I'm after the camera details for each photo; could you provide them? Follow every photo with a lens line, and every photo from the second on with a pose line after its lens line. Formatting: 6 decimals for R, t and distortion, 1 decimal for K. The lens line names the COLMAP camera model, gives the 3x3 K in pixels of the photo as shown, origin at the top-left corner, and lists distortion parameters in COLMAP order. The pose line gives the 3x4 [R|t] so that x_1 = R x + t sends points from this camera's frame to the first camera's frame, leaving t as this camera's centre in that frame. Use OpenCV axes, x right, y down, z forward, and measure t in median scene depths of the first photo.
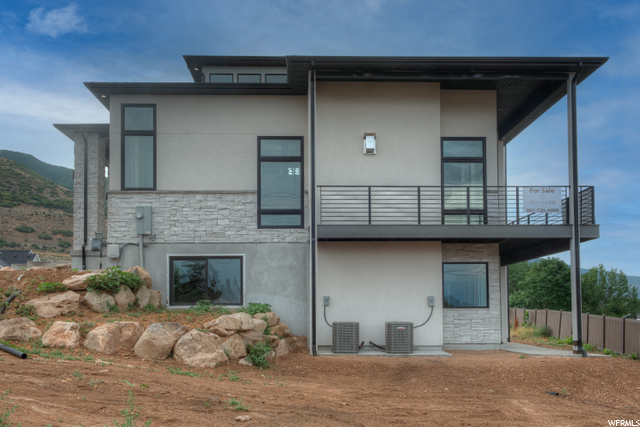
lens RADIAL K [[587.2, 0, 320.1], [0, 587.2, 180.8], [0, 0, 1]] dist [0.090197, 0.004974]
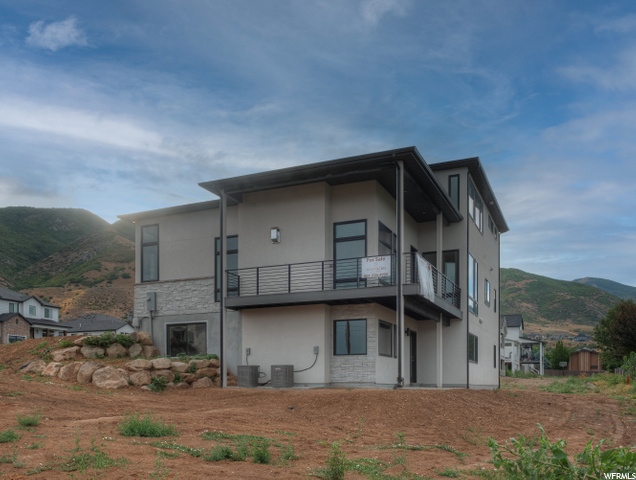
lens RADIAL K [[599.7, 0, 318.0], [0, 599.7, 240.0], [0, 0, 1]] dist [0.114907, -0.002685]
pose [[0.876597, -0.105331, -0.469556, 0.832817], [0.096167, 0.994413, -0.043536, 0.018481], [0.471518, -0.006992, 0.881828, -0.177813]]
